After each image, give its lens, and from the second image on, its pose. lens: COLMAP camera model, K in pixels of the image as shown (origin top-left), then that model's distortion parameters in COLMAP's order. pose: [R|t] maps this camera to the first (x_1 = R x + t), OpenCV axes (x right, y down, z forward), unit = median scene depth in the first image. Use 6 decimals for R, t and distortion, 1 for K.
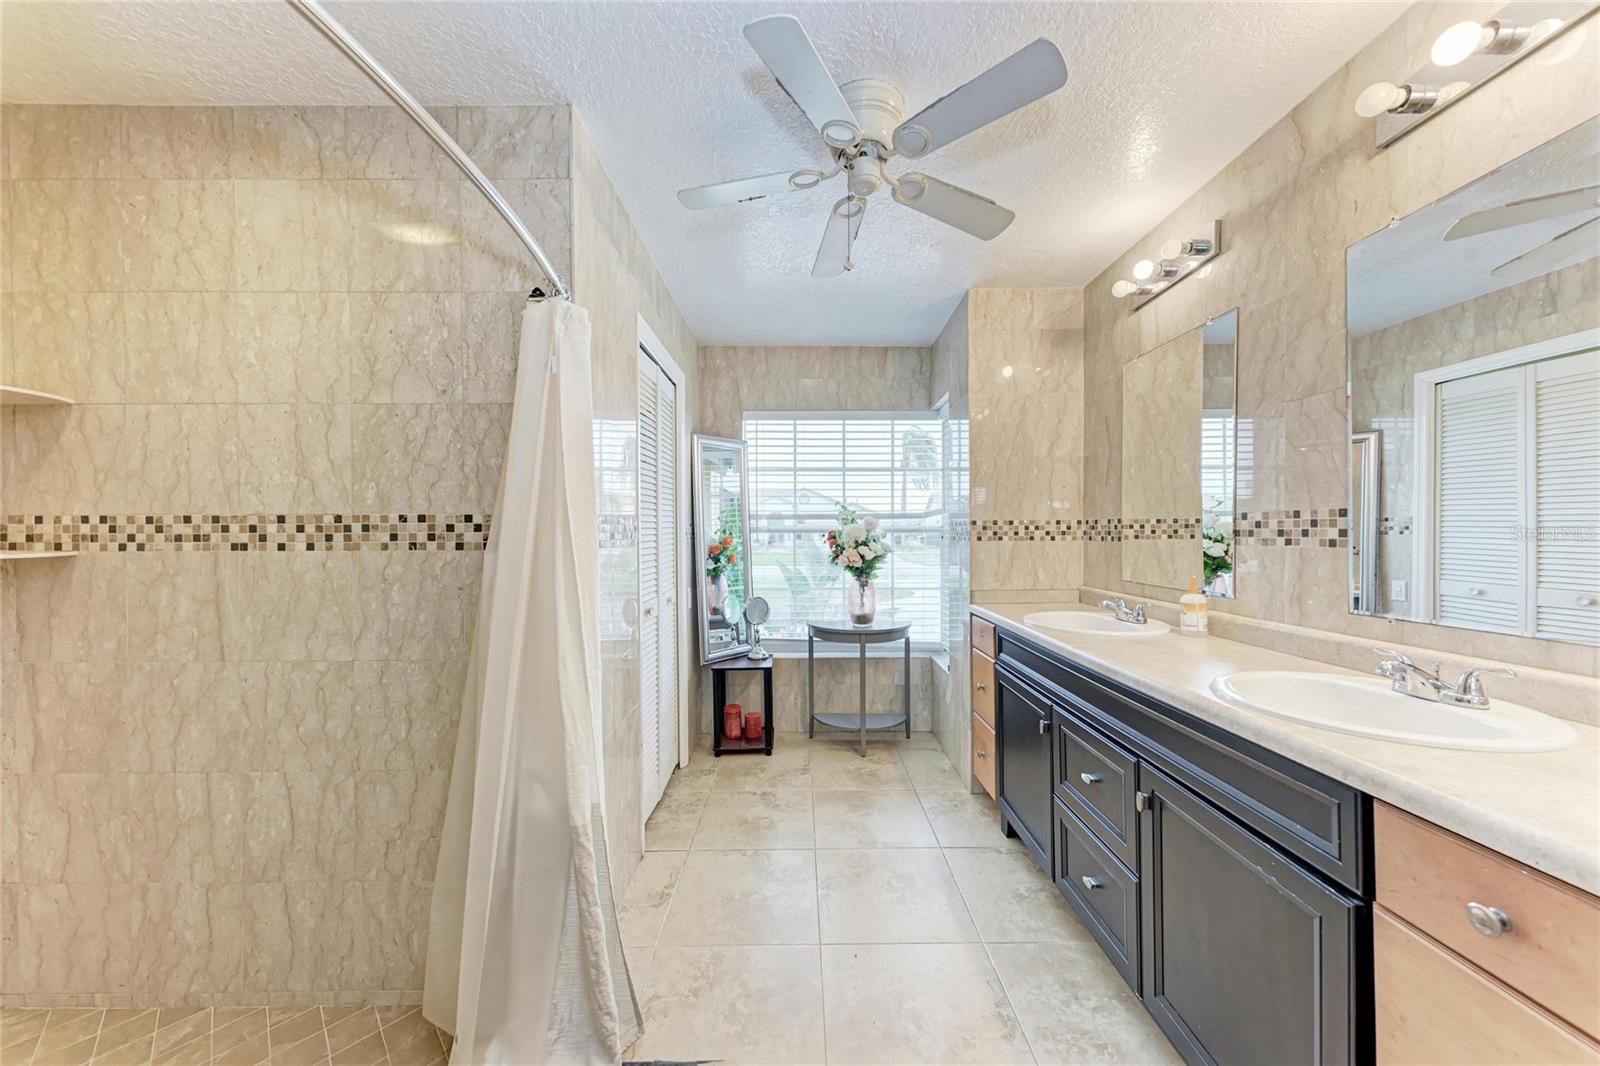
lens RADIAL K [[549.5, 0, 817.3], [0, 549.5, 540.3], [0, 0, 1]] dist [0.014424, -0.003868]
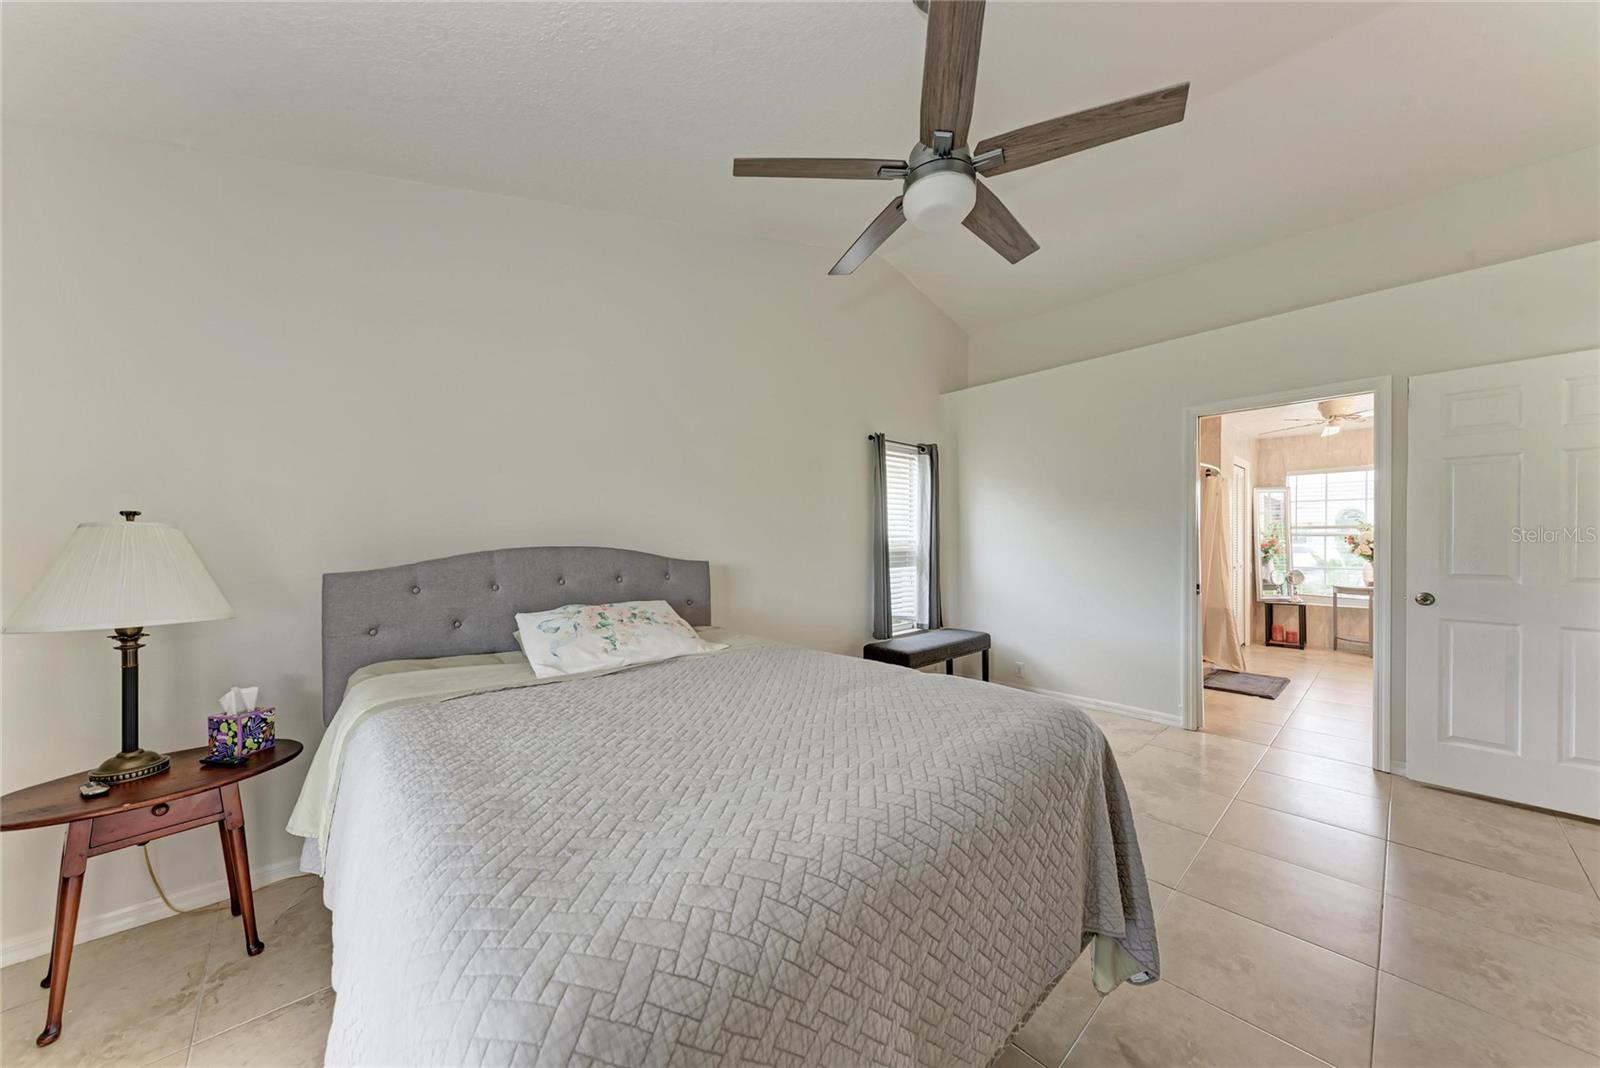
lens RADIAL K [[549.5, 0, 813.2], [0, 549.5, 545.7], [0, 0, 1]] dist [0.014424, -0.003868]
pose [[0.661123, 0.008754, -0.750227, 0.256972], [-0.010393, 0.999943, 0.002508, 0.035663], [0.750206, 0.006139, 0.661176, -1.725377]]
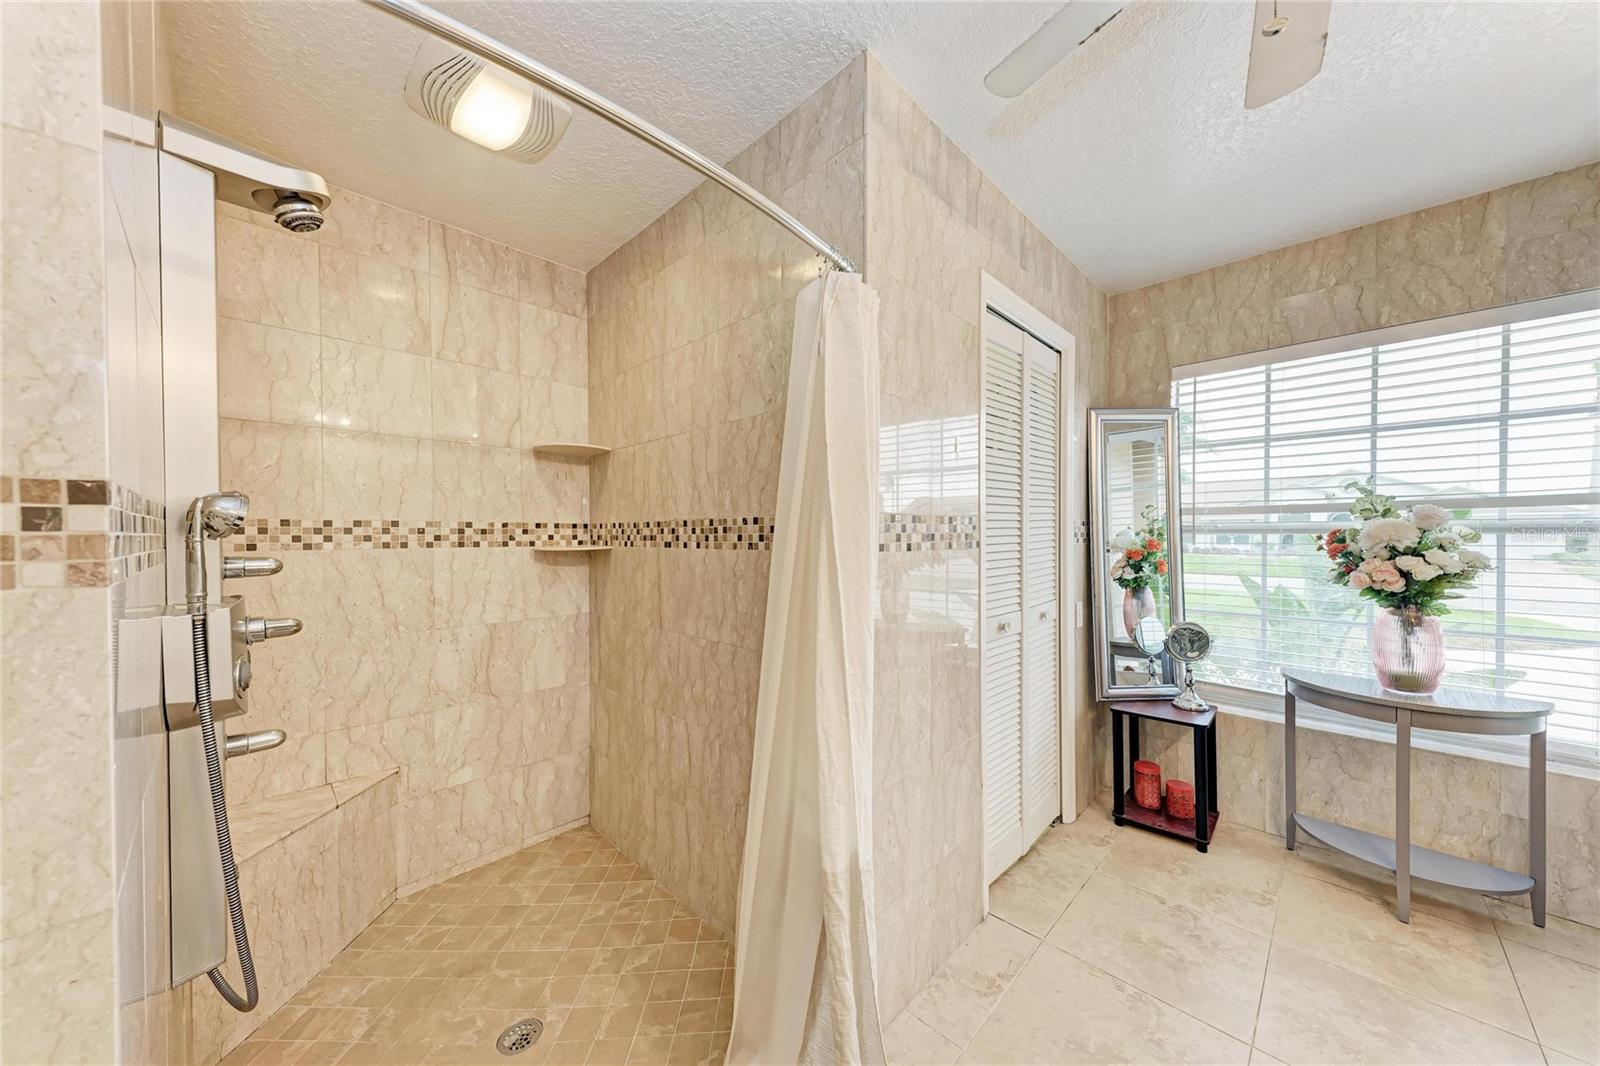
lens RADIAL K [[549.5, 0, 803.7], [0, 549.5, 543.2], [0, 0, 1]] dist [0.014424, -0.003868]
pose [[0.695920, 0.011207, -0.718032, 0.066043], [-0.008635, 0.999937, 0.007237, -0.002008], [0.718067, 0.001164, 0.695973, 0.156783]]
